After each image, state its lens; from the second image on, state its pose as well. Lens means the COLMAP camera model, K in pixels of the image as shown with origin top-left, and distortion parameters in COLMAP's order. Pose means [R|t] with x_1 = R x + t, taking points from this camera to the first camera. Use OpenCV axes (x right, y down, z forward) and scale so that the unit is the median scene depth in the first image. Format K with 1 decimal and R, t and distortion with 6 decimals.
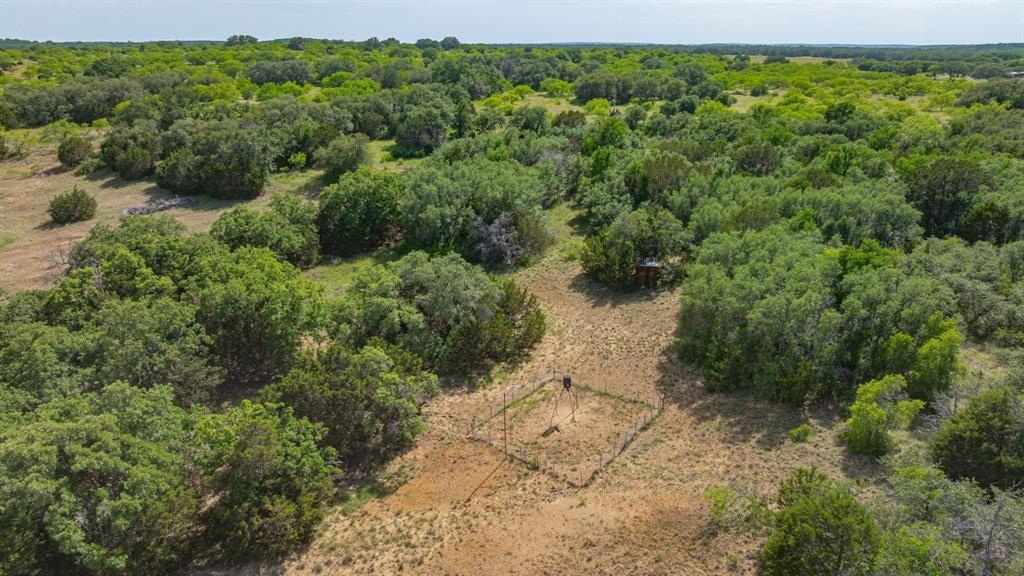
lens RADIAL K [[719.3, 0, 512.0], [0, 719.3, 288.0], [0, 0, 1]] dist [-0.039352, 0.030937]
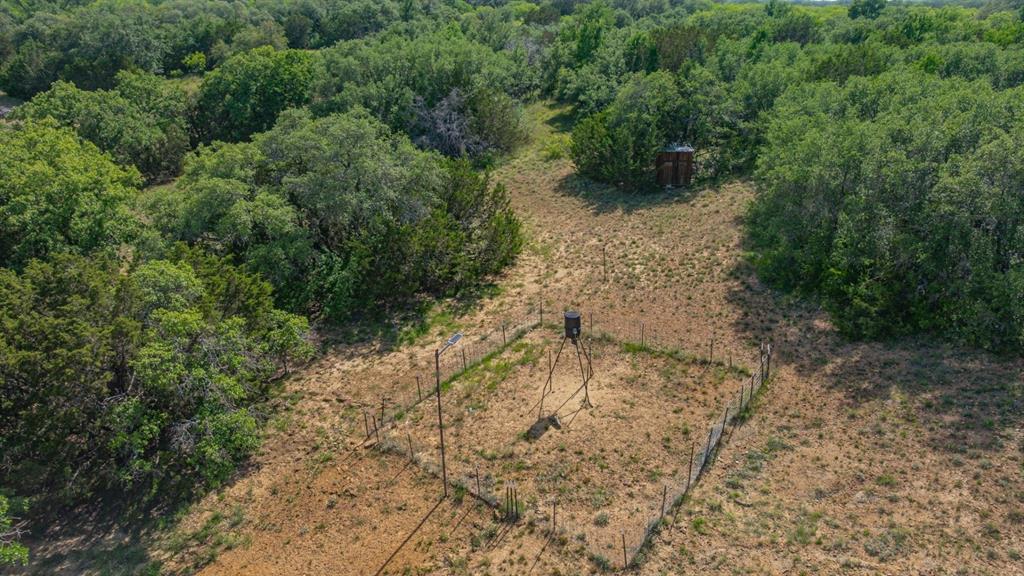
lens RADIAL K [[719.3, 0, 512.0], [0, 719.3, 288.0], [0, 0, 1]] dist [-0.039352, 0.030937]
pose [[0.998825, -0.017566, 0.045160, 0.011797], [0.015164, 0.998480, 0.052987, 0.066770], [-0.046022, -0.052240, 0.997574, 0.436861]]
